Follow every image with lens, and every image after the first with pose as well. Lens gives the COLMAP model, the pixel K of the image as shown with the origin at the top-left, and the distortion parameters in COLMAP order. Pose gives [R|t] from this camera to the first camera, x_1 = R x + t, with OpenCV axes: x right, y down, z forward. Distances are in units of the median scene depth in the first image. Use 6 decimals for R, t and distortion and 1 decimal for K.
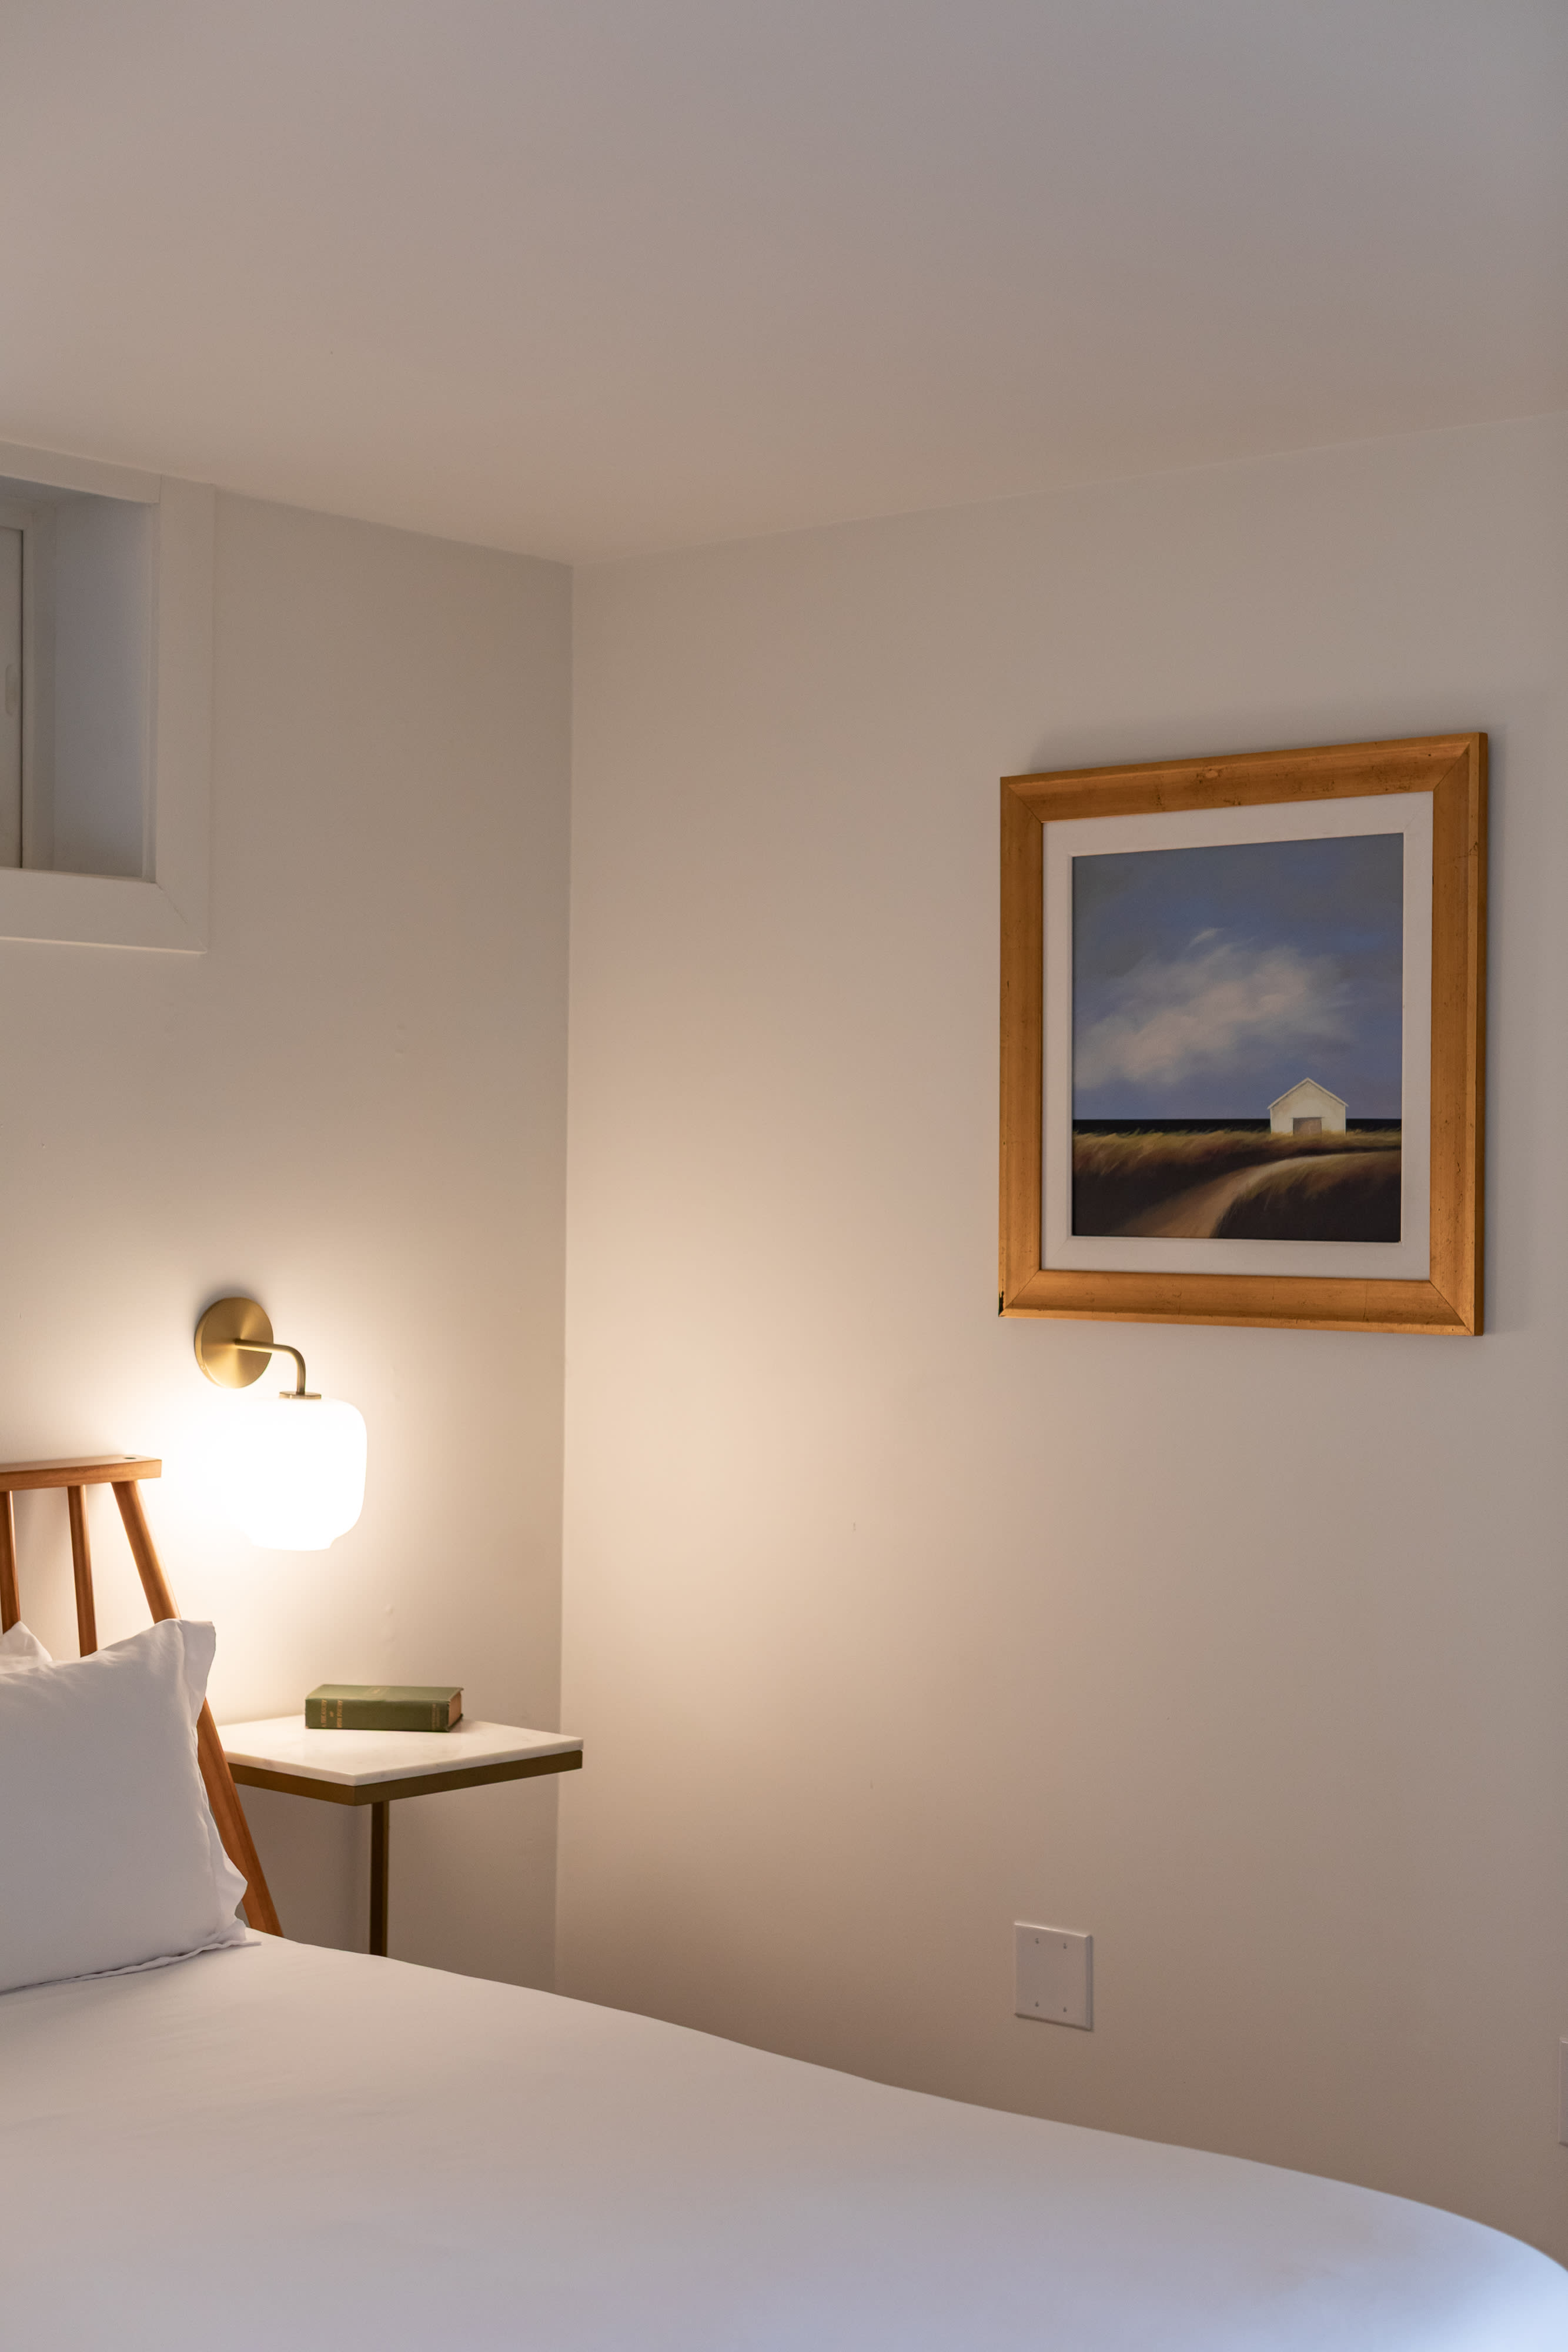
lens RADIAL K [[3443.8, 0, 782.1], [0, 3443.8, 1205.0], [0, 0, 1]] dist [0.007958, 0.013239]
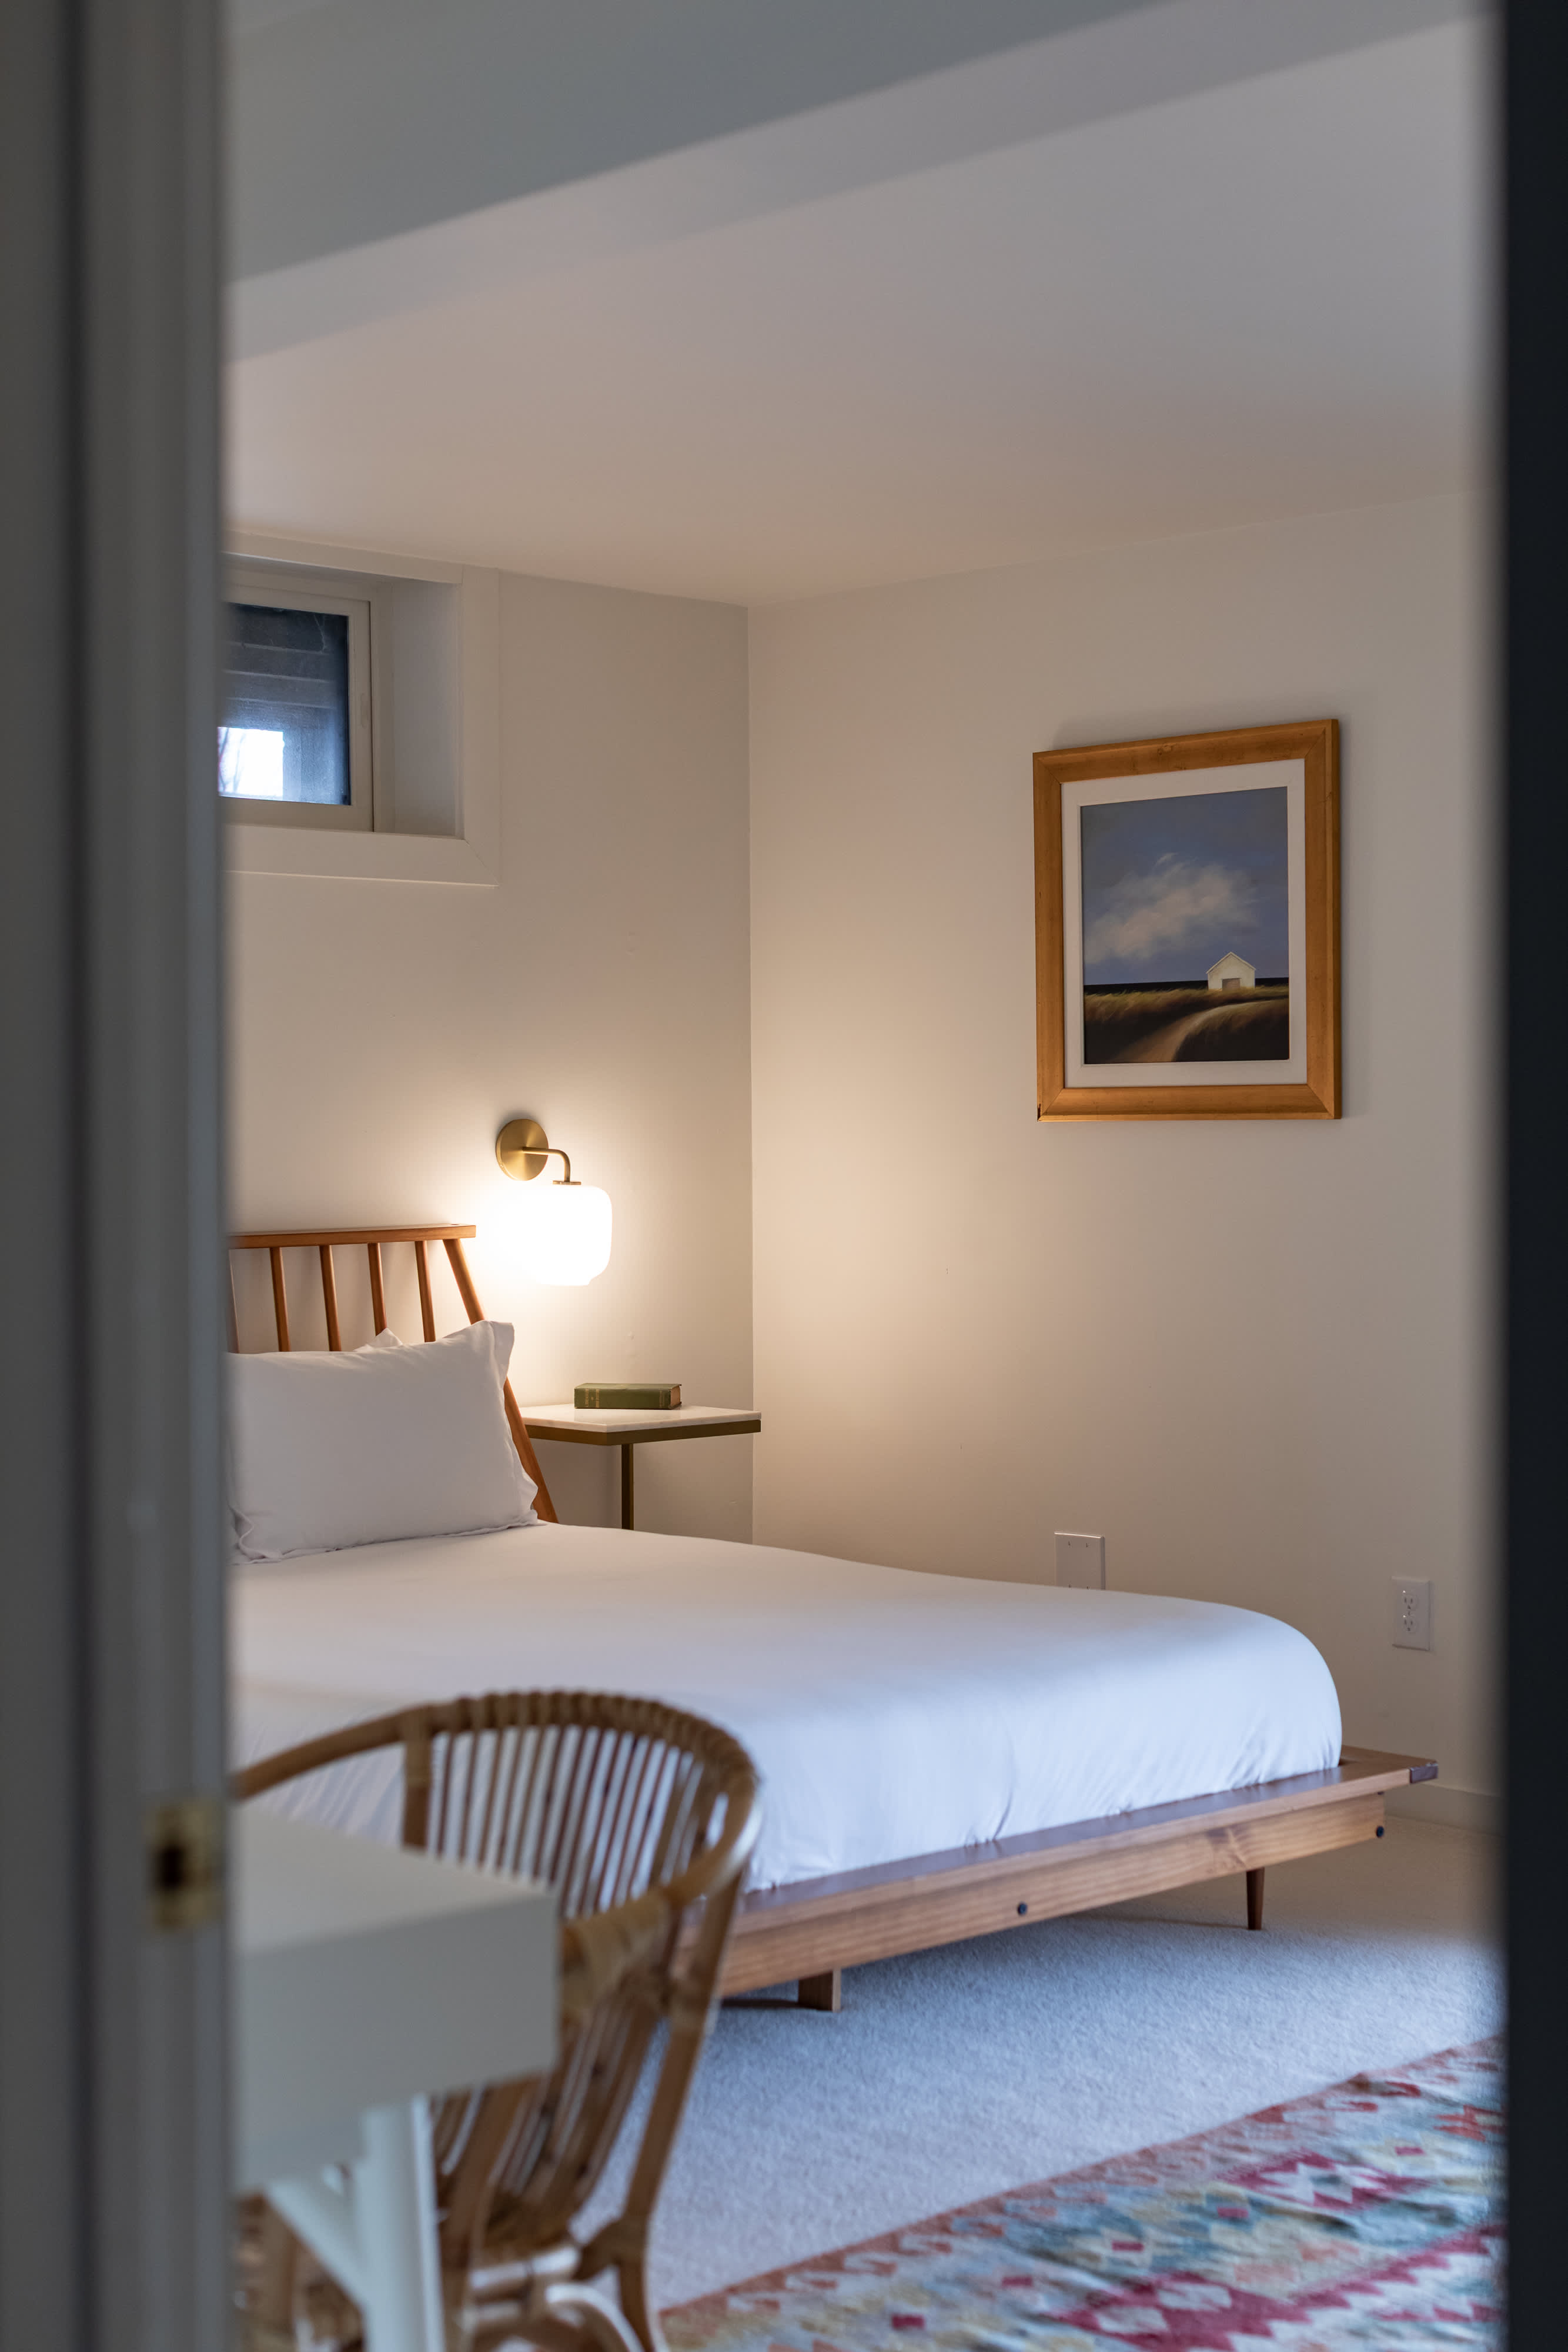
lens RADIAL K [[3443.8, 0, 782.1], [0, 3443.8, 1205.0], [0, 0, 1]] dist [0.007958, 0.013239]
pose [[0.996566, -0.015867, -0.081267, 0.076054], [0.017618, 0.999627, 0.020880, 0.037080], [0.080906, -0.022240, 0.996474, -0.491645]]
